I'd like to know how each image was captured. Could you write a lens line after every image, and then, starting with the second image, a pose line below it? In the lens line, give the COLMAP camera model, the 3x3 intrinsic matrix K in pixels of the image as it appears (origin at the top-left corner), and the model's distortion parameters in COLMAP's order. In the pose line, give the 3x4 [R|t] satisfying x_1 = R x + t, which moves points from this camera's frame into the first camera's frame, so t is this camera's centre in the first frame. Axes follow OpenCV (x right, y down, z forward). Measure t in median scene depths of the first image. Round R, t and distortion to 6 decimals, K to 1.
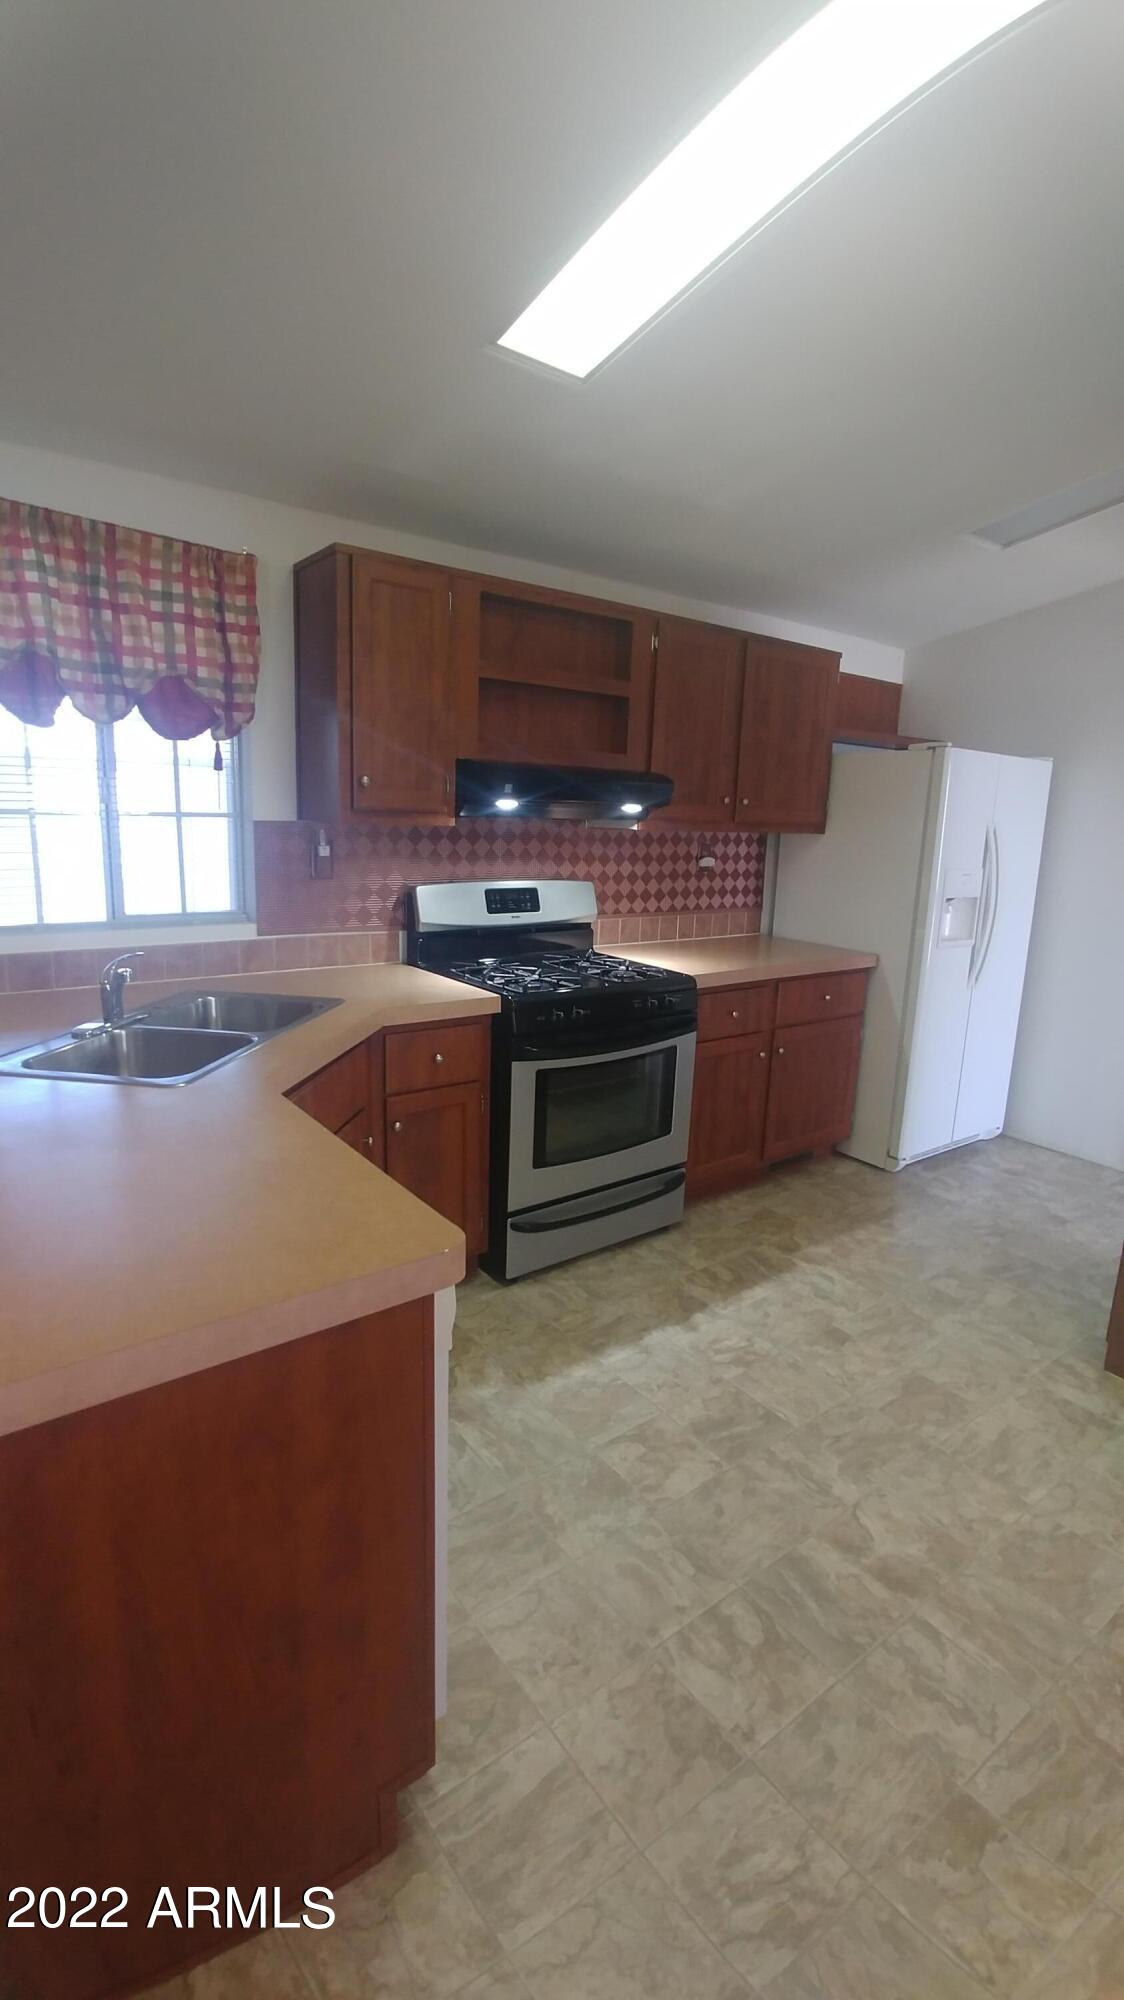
lens RADIAL K [[914.1, 0, 564.4], [0, 914.1, 1006.6], [0, 0, 1]] dist [-0.022824, -0.000912]
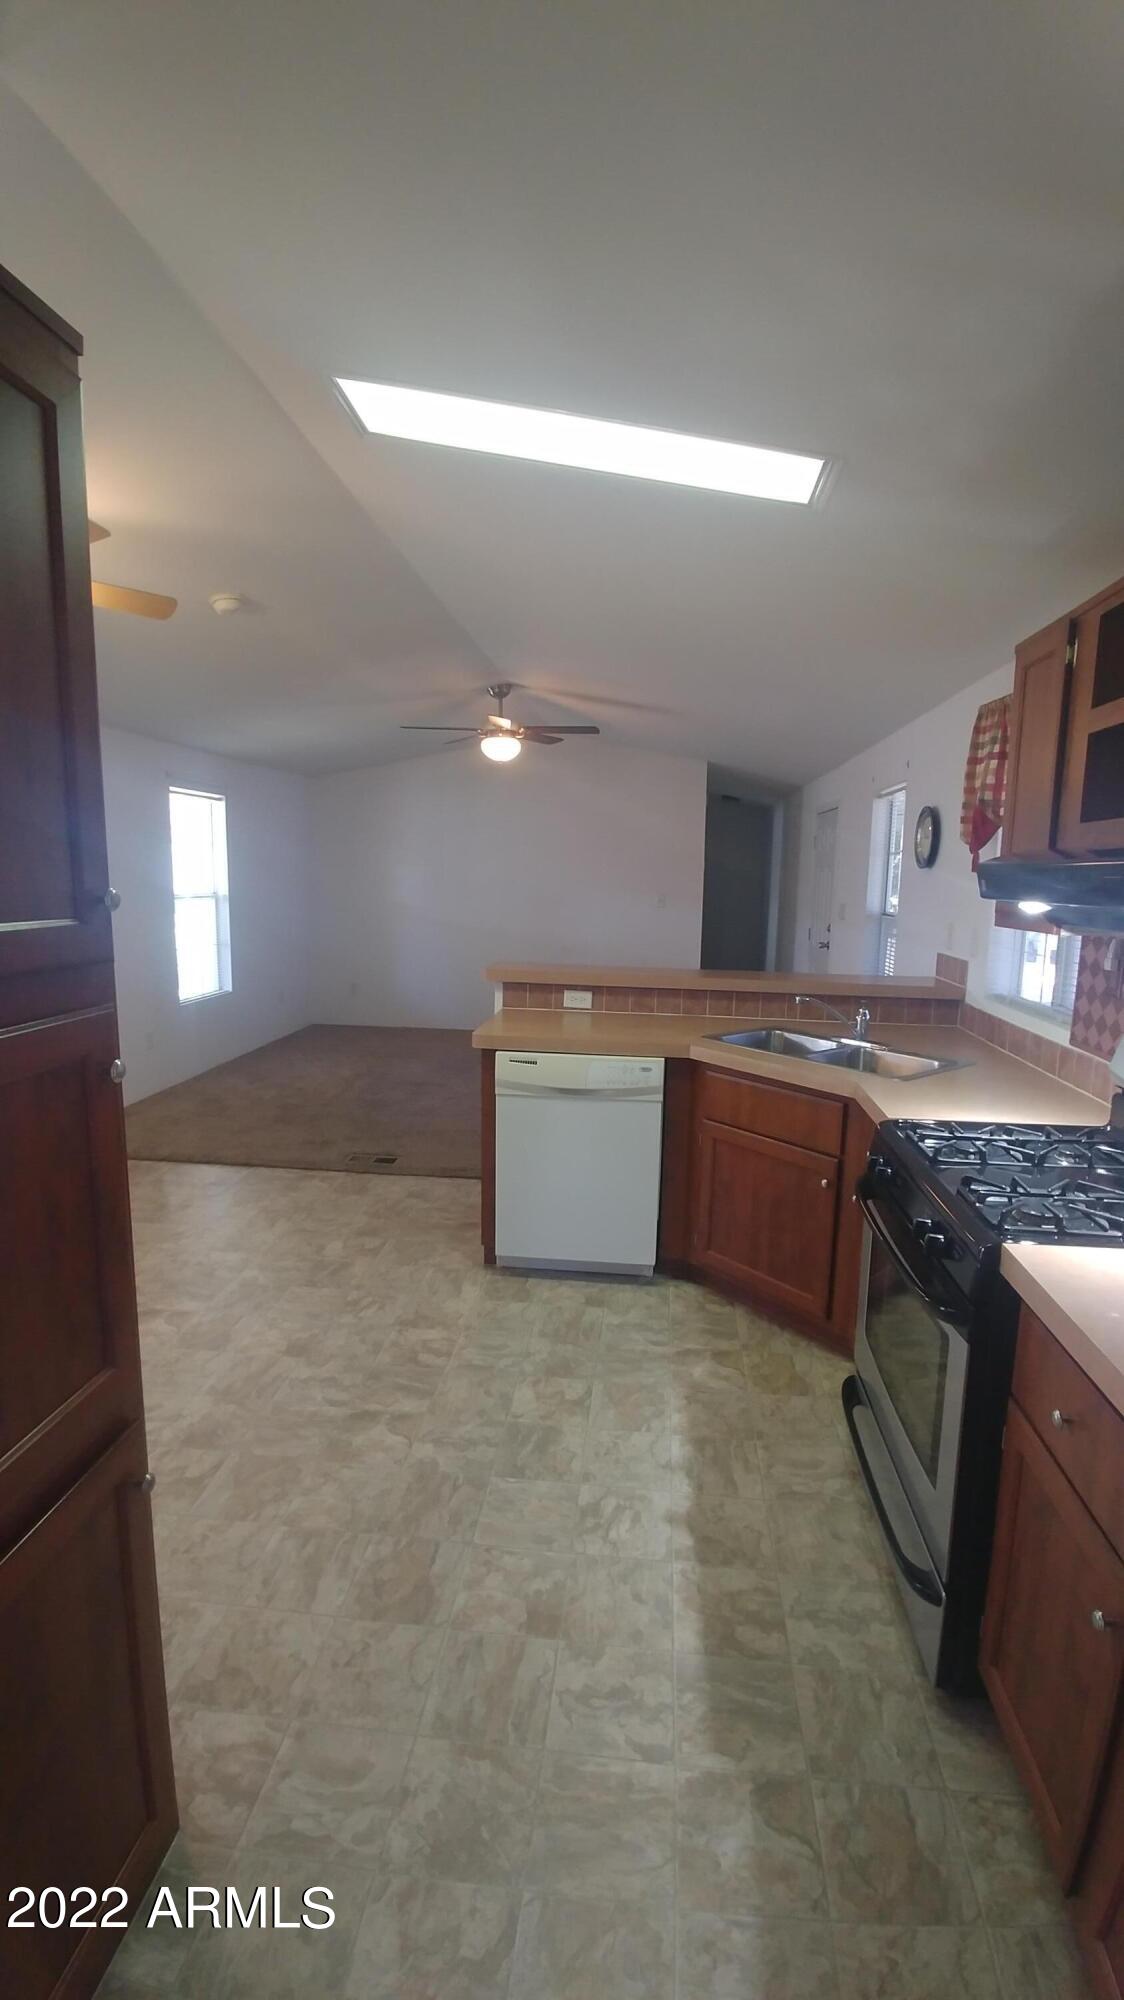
lens RADIAL K [[914.1, 0, 566.6], [0, 914.1, 1003.2], [0, 0, 1]] dist [-0.022824, -0.000912]
pose [[-0.701404, 0.056831, -0.710495, 0.891507], [-0.178656, 0.950977, 0.252437, -0.330211], [0.690011, 0.303994, -0.656866, 1.552194]]
